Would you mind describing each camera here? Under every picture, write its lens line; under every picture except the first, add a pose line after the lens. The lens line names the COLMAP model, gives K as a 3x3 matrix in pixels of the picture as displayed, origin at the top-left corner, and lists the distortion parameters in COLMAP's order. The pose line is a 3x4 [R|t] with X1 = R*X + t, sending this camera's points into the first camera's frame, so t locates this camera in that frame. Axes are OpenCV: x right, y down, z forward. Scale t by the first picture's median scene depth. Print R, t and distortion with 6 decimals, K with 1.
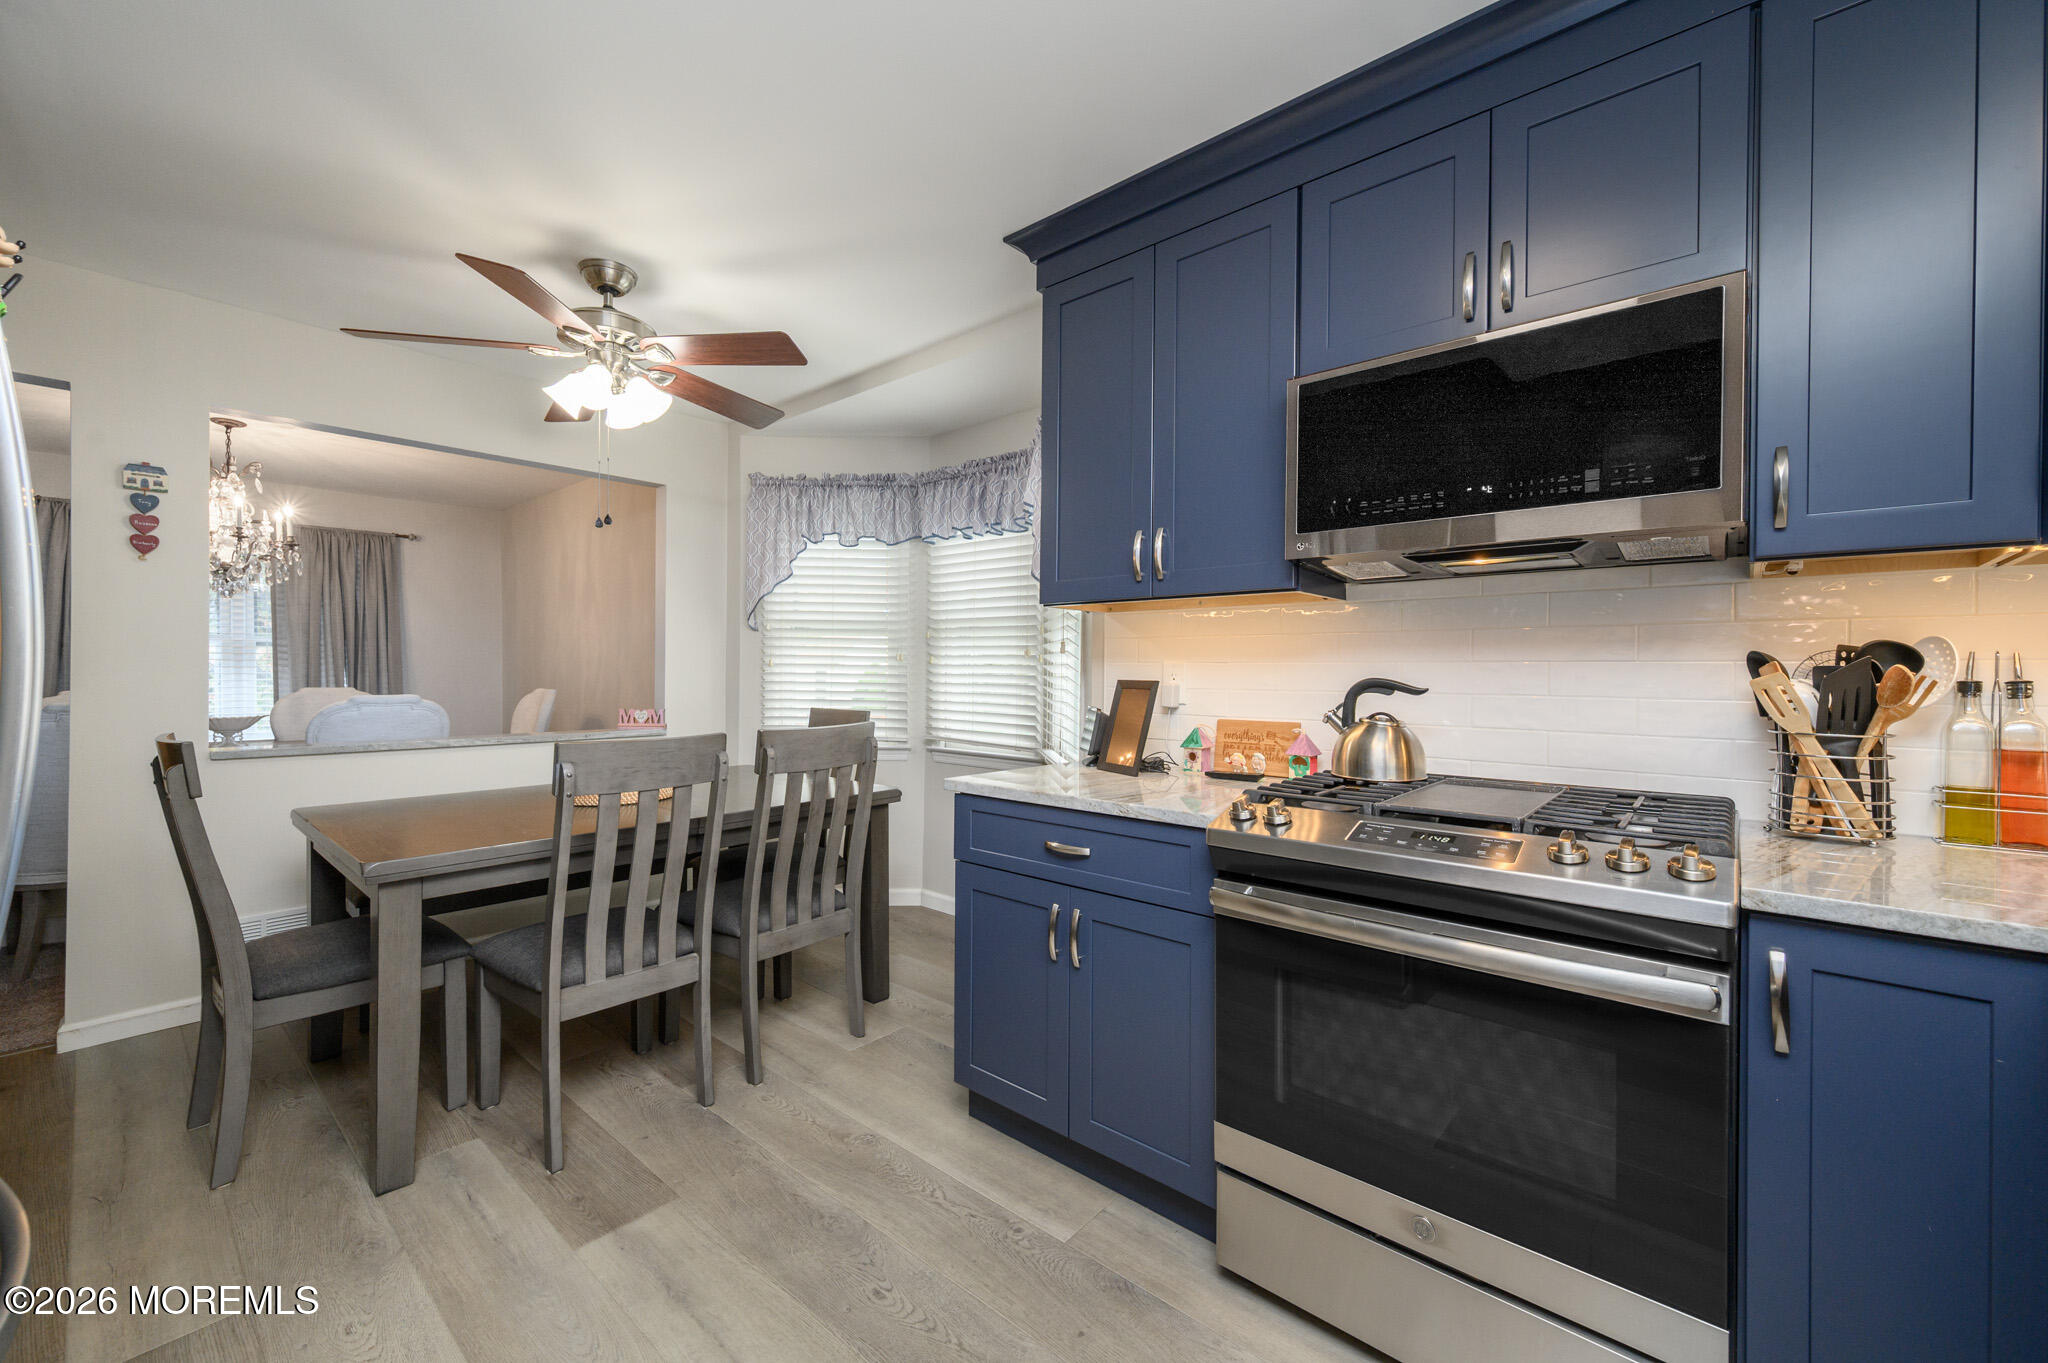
lens RADIAL K [[798.3, 0, 1023.9], [0, 798.3, 679.4], [0, 0, 1]] dist [-0.006320, 0.000878]
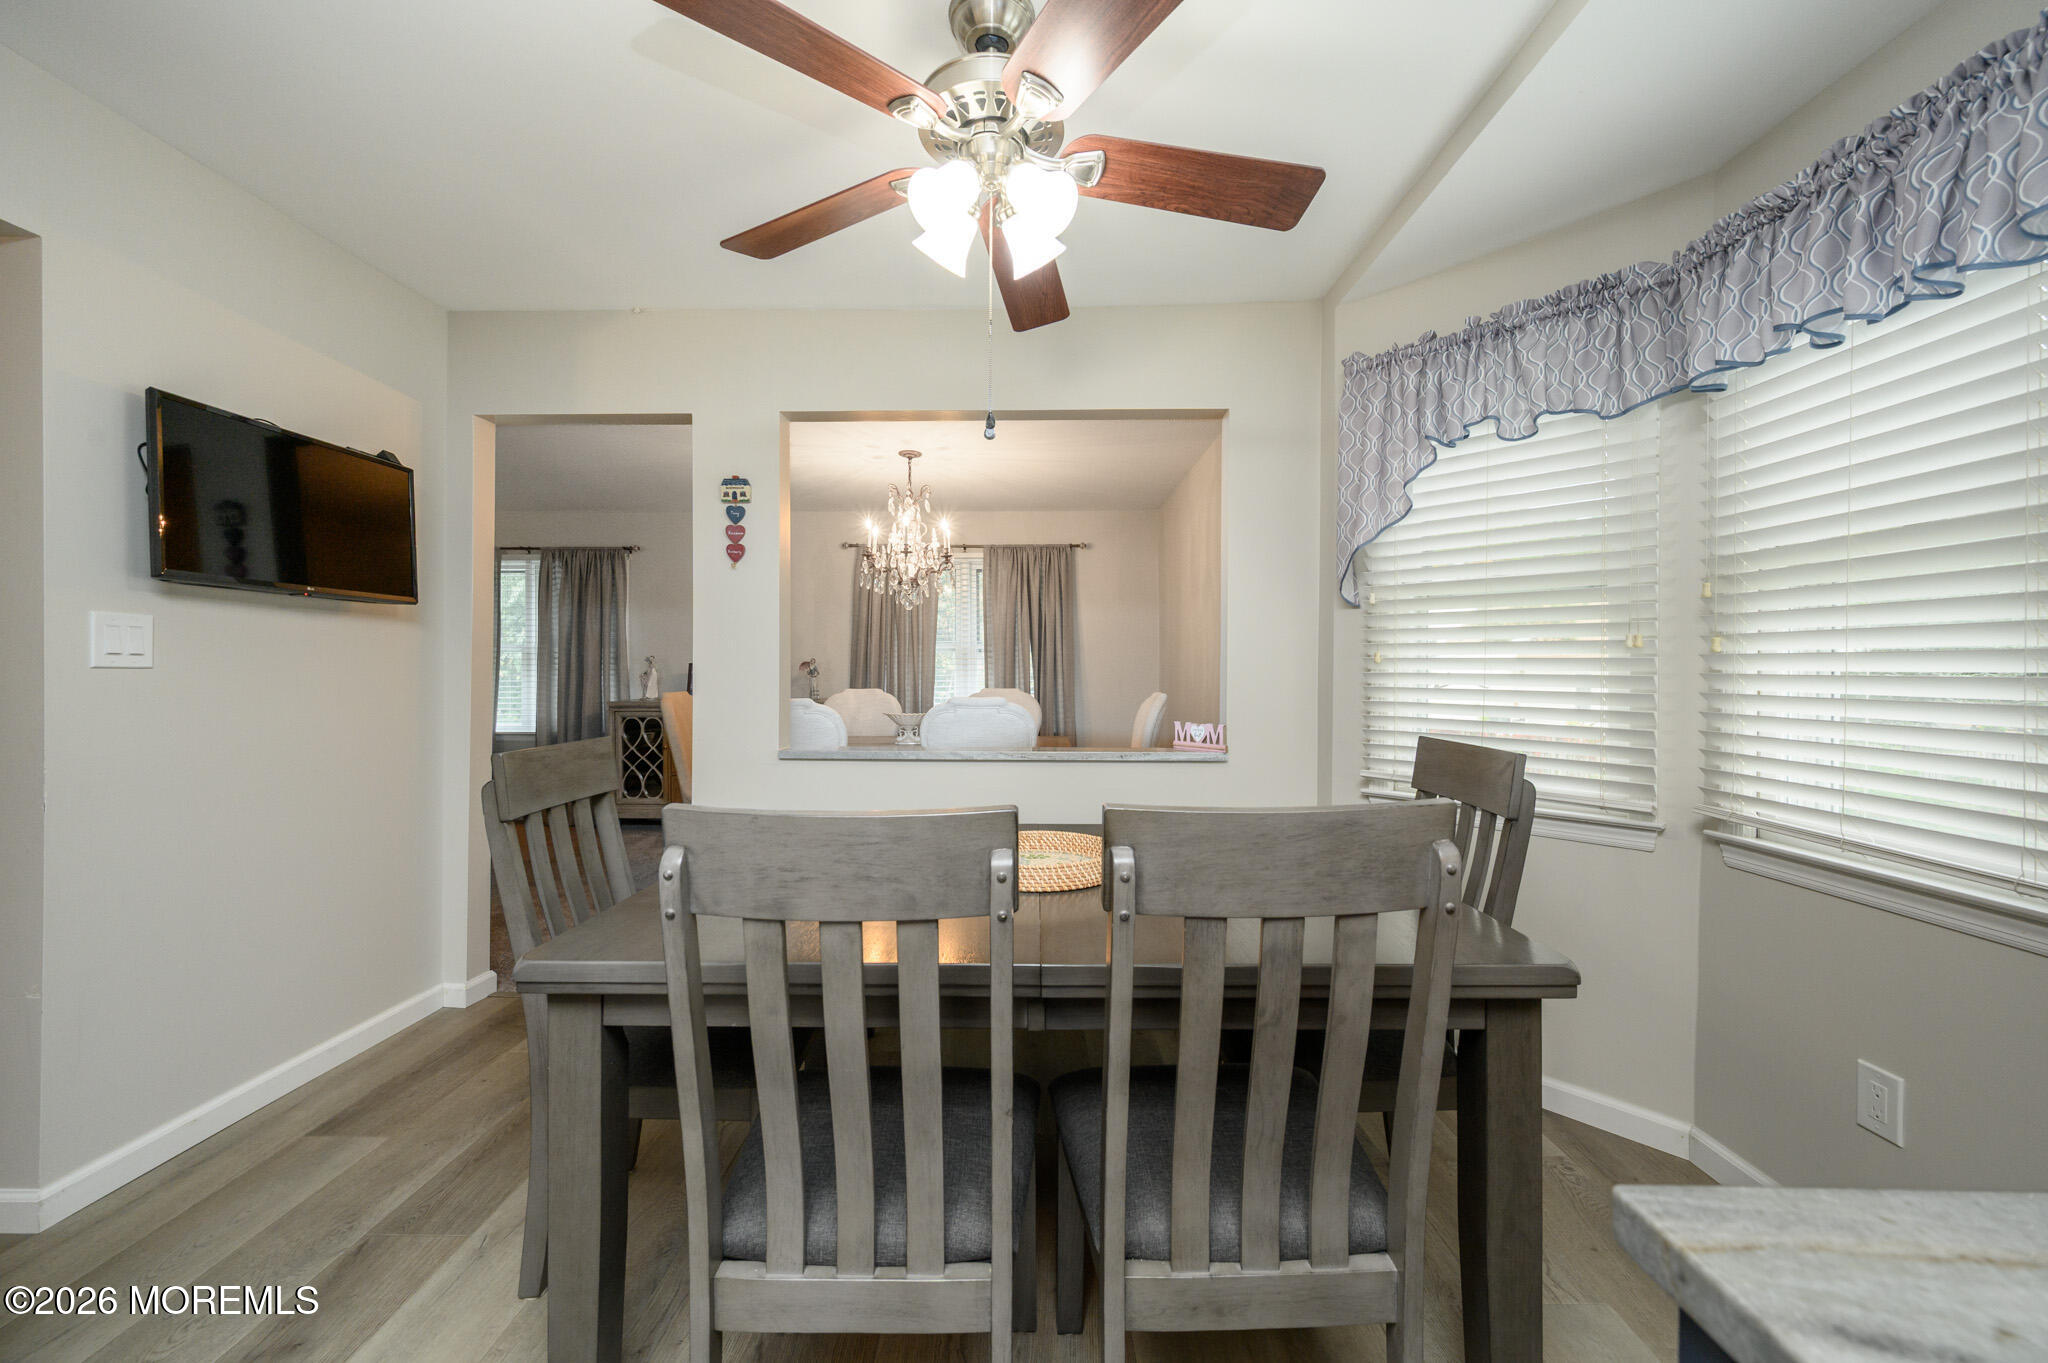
lens RADIAL K [[798.3, 0, 1022.3], [0, 798.3, 675.9], [0, 0, 1]] dist [-0.006320, 0.000878]
pose [[0.643709, 0.001159, -0.765269, -0.023550], [-0.008624, 0.999946, -0.005740, -0.000684], [0.765222, 0.010294, 0.643685, 0.403844]]
